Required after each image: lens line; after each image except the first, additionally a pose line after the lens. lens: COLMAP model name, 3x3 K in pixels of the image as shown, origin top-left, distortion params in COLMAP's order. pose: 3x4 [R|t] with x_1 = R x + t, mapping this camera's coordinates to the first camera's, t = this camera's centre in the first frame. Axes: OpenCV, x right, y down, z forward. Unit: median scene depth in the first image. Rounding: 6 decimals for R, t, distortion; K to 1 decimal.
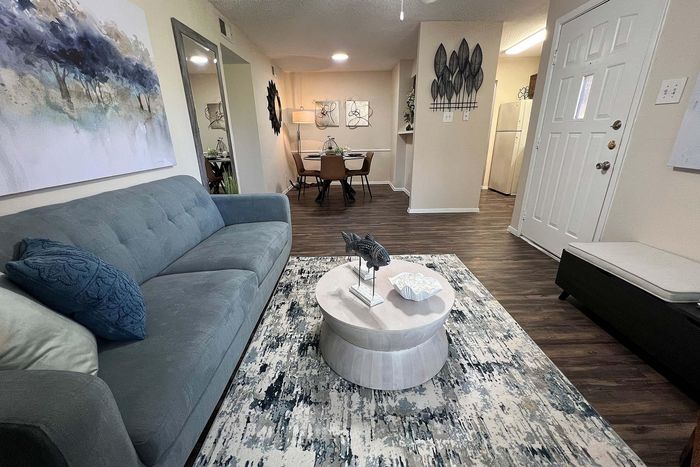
lens RADIAL K [[279.0, 0, 352.6], [0, 279.0, 232.9], [0, 0, 1]] dist [-0.001232, 0.000229]
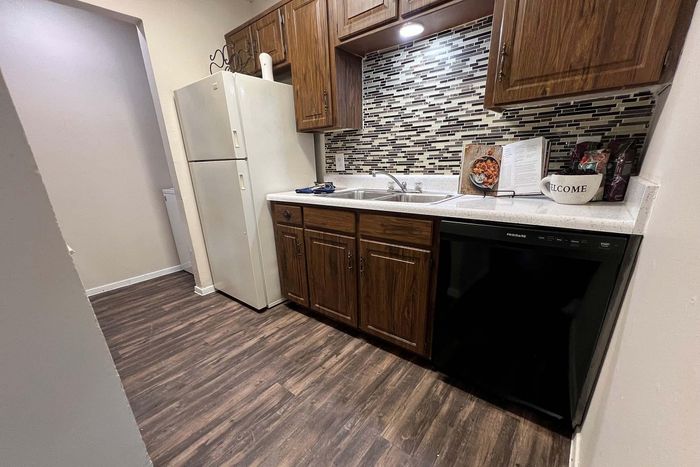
lens RADIAL K [[279.0, 0, 350.9], [0, 279.0, 260.1], [0, 0, 1]] dist [-0.001232, 0.000229]
pose [[0.634329, -0.257545, 0.728902, 0.336287], [0.273189, 0.956718, 0.100296, -0.204722], [-0.723184, 0.135507, 0.677232, 0.579301]]
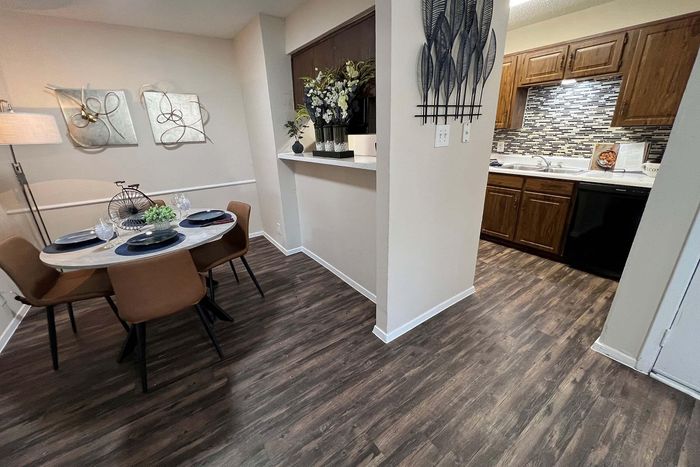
lens RADIAL K [[279.0, 0, 349.8], [0, 279.0, 231.8], [0, 0, 1]] dist [-0.001232, 0.000229]
pose [[0.825163, -0.206005, 0.525993, -0.036516], [0.207444, 0.976582, 0.057045, -0.219422], [-0.525427, 0.062042, 0.848574, 0.482407]]
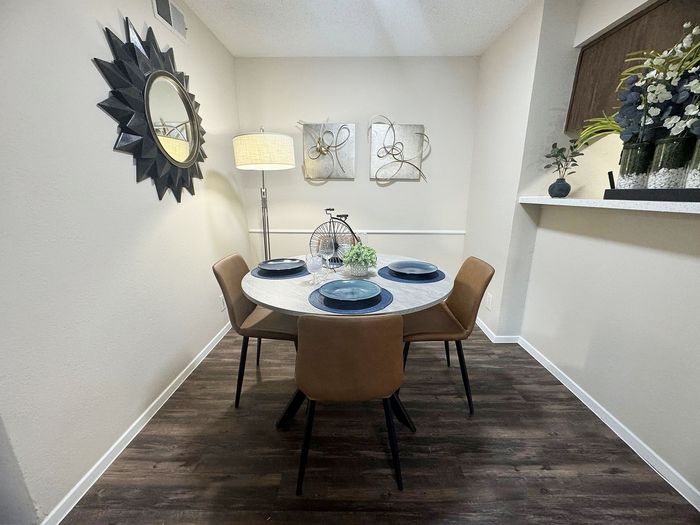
lens RADIAL K [[284.1, 0, 350.0], [0, 284.1, 263.6], [0, 0, 1]] dist [0.000750, -0.000084]
pose [[0.999514, 0.022235, -0.021859, -0.049416], [-0.023931, 0.996456, -0.080635, -0.241797], [0.019989, 0.081119, 0.996504, 0.638014]]
